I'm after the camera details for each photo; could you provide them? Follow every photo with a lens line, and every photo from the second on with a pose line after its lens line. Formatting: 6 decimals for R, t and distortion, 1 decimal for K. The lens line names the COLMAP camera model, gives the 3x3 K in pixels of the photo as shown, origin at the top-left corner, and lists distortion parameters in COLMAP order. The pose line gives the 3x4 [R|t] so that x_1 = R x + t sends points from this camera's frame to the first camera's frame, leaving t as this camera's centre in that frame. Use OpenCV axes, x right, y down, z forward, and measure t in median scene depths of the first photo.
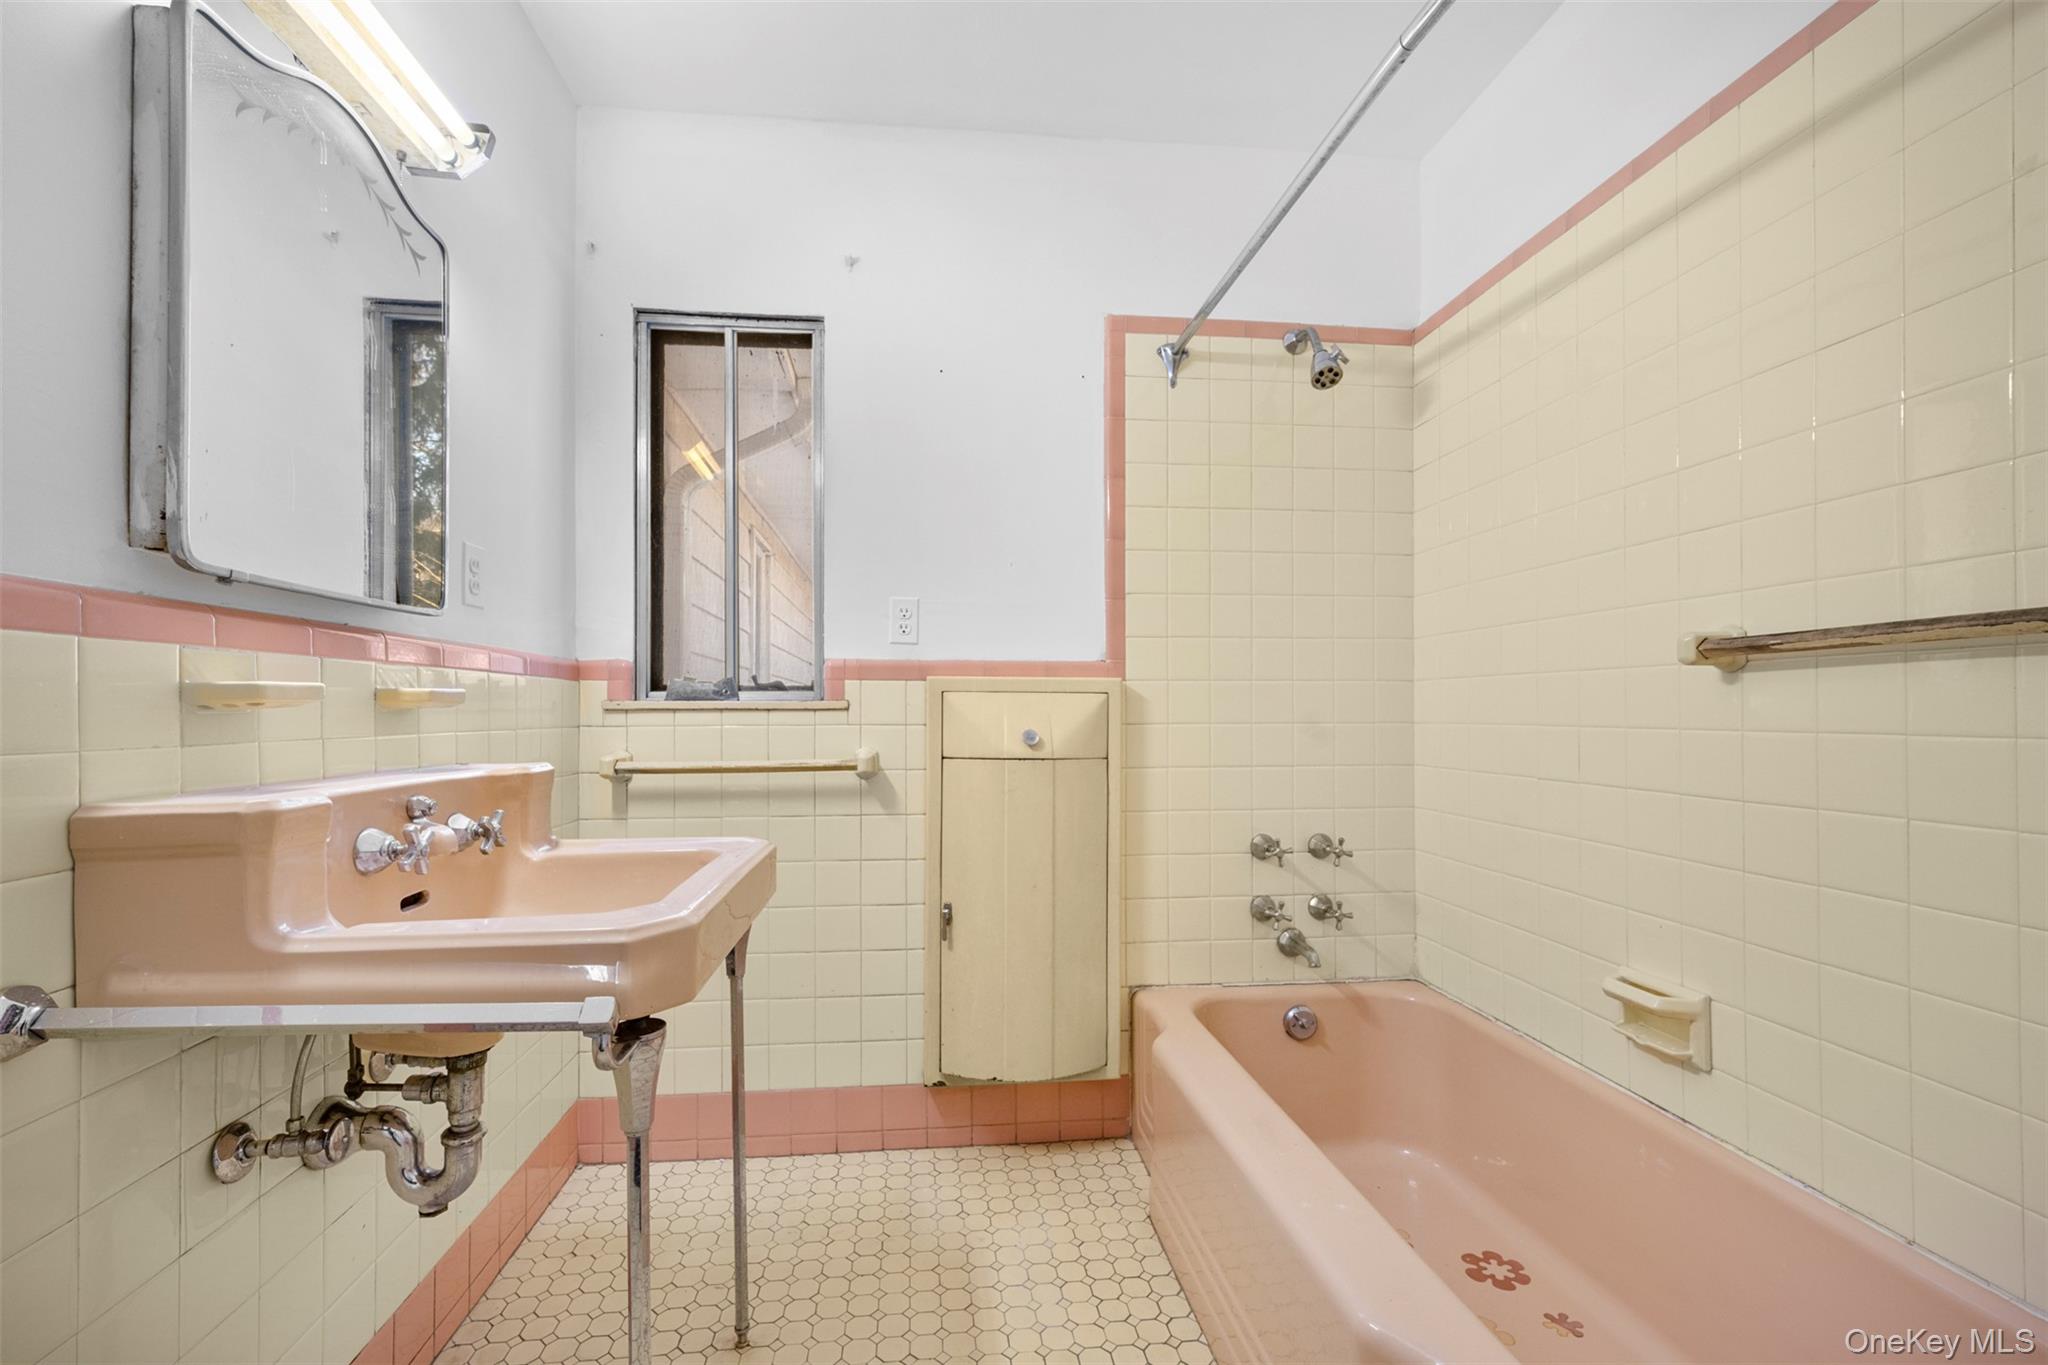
lens RADIAL K [[844.5, 0, 989.3], [0, 844.5, 702.2], [0, 0, 1]] dist [-0.001138, -0.000016]
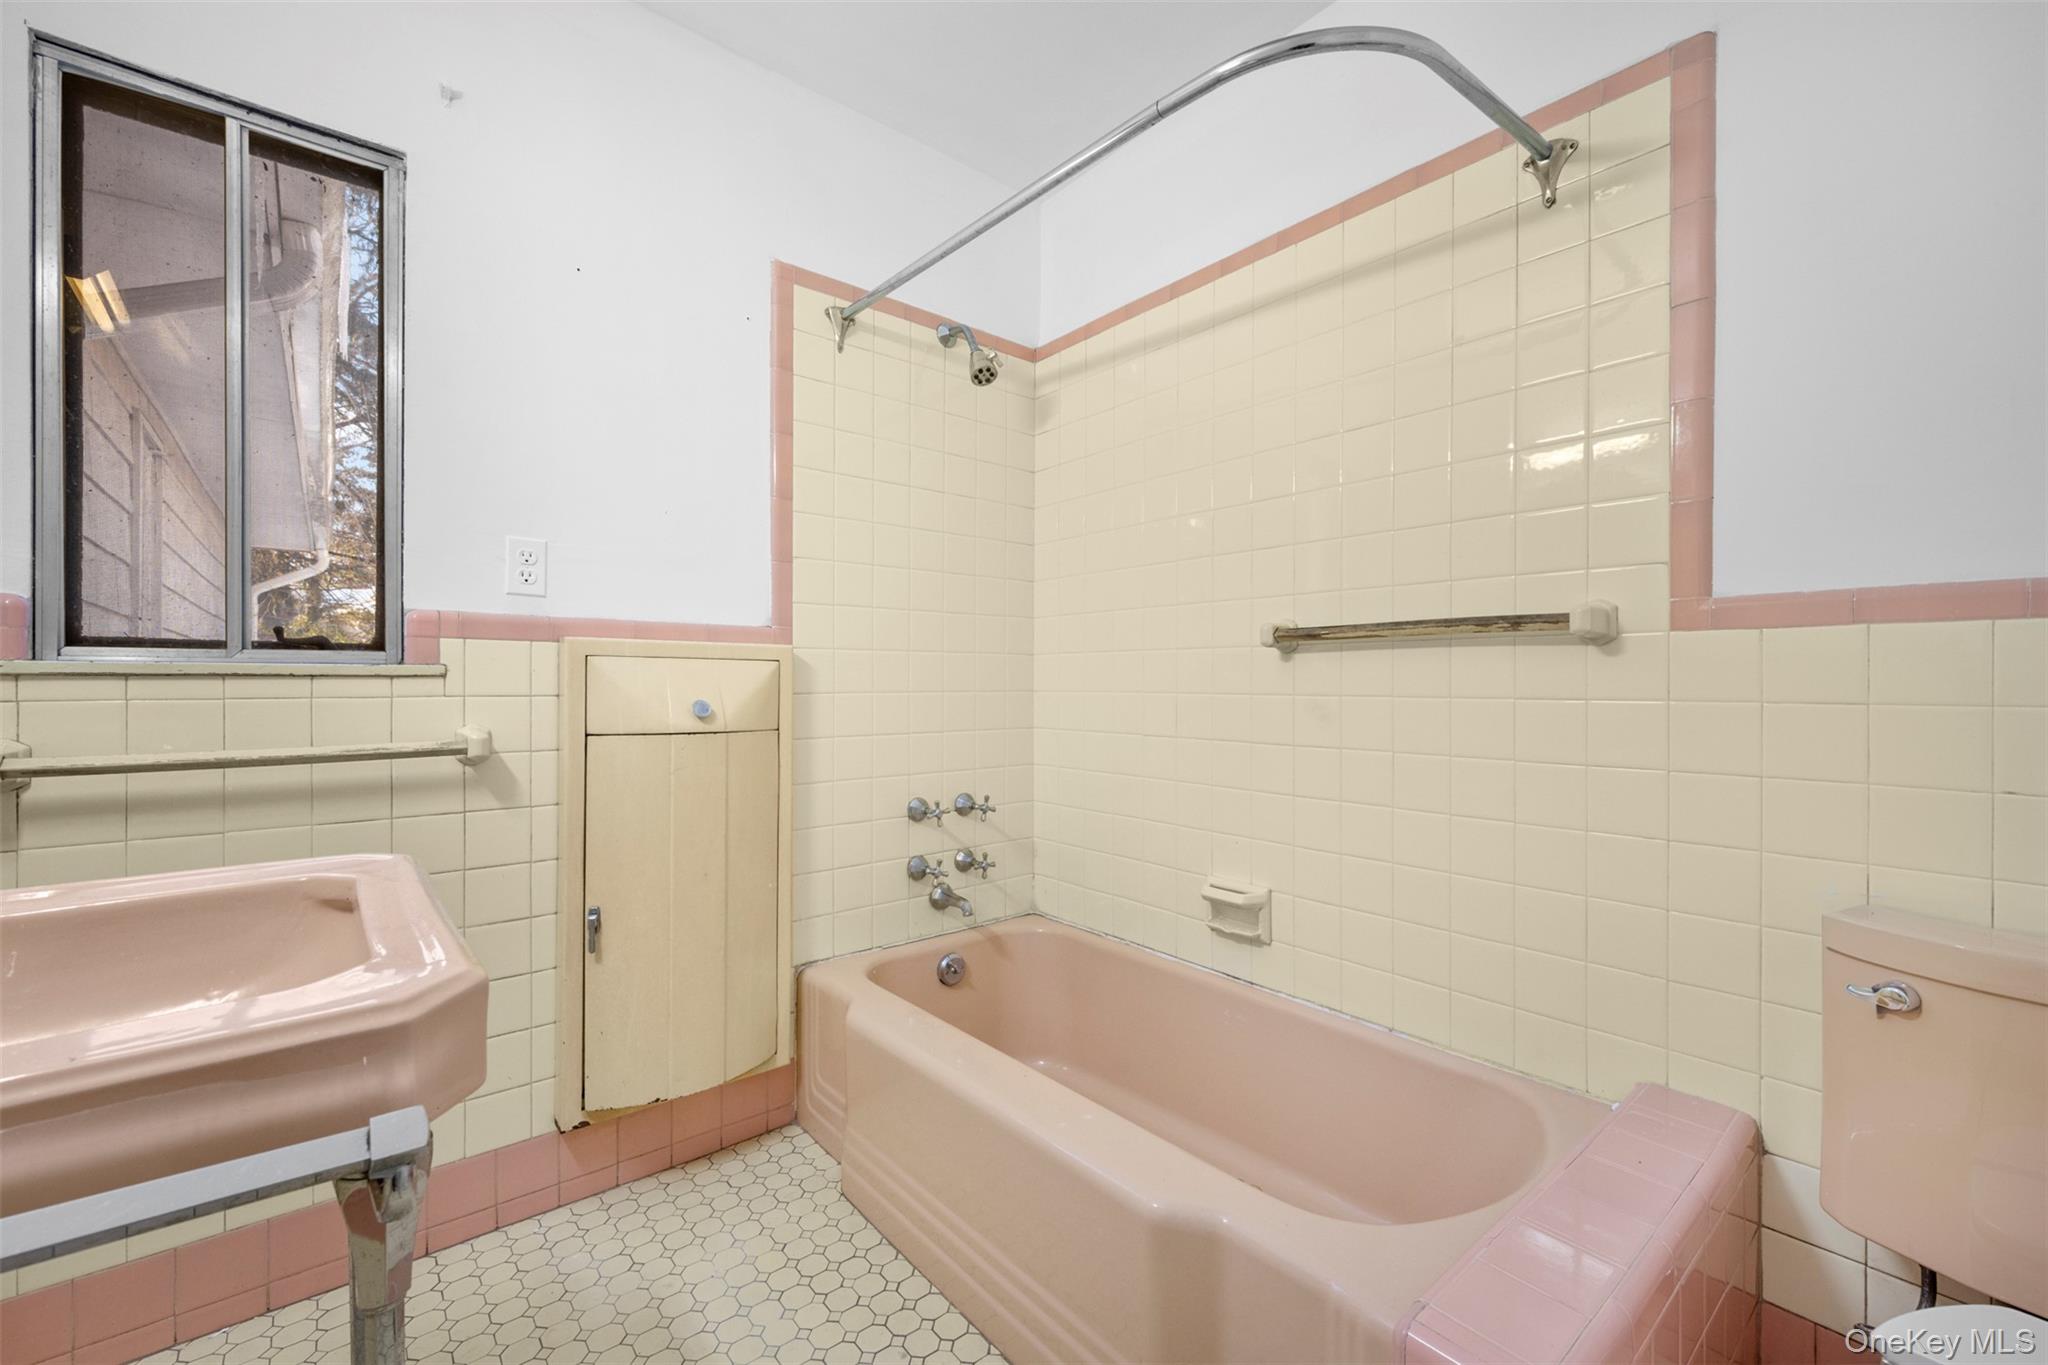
lens RADIAL K [[832.5, 0, 1026.4], [0, 832.5, 680.6], [0, 0, 1]] dist [-0.000757, 0.000068]
pose [[0.824234, 0.003468, 0.566238, -0.158929], [-0.008548, 0.999943, 0.006319, 0.002991], [-0.566184, -0.010049, 0.824217, 0.073575]]
